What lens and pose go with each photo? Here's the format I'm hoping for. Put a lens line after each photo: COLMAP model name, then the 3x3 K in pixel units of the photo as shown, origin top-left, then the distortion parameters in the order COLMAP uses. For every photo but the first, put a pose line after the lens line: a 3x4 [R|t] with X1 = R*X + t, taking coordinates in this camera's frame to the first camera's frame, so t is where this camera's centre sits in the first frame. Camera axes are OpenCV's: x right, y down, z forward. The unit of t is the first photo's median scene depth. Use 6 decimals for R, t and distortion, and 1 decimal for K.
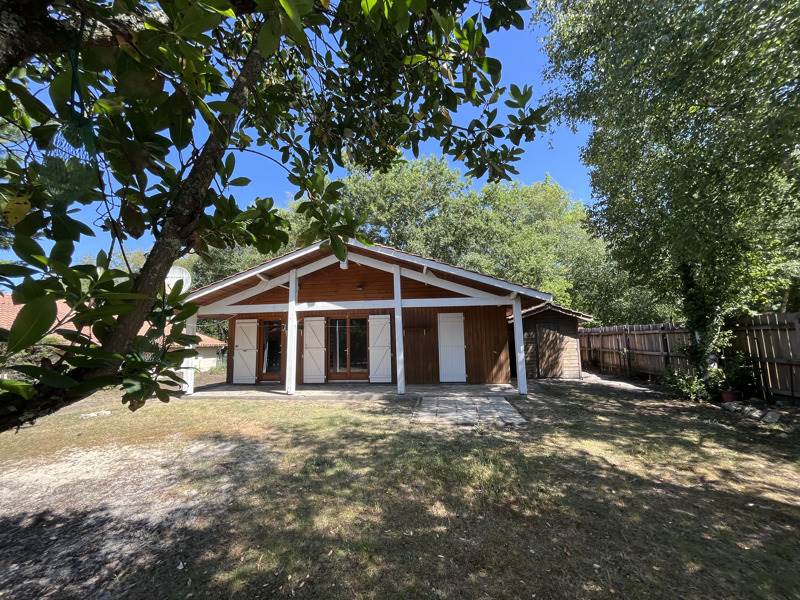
lens RADIAL K [[323.7, 0, 398.0], [0, 323.7, 302.3], [0, 0, 1]] dist [-0.003039, -0.000411]
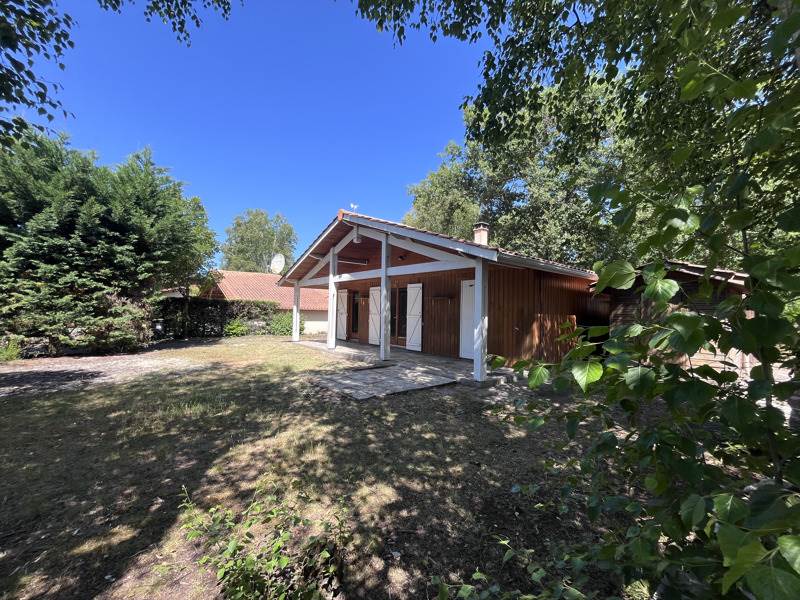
lens RADIAL K [[323.7, 0, 398.0], [0, 323.7, 302.3], [0, 0, 1]] dist [-0.003039, -0.000411]
pose [[0.727579, 0.017249, -0.685807, 0.728033], [0.044799, 0.996355, 0.072588, 0.025263], [0.684559, -0.083537, 0.724155, 0.293500]]
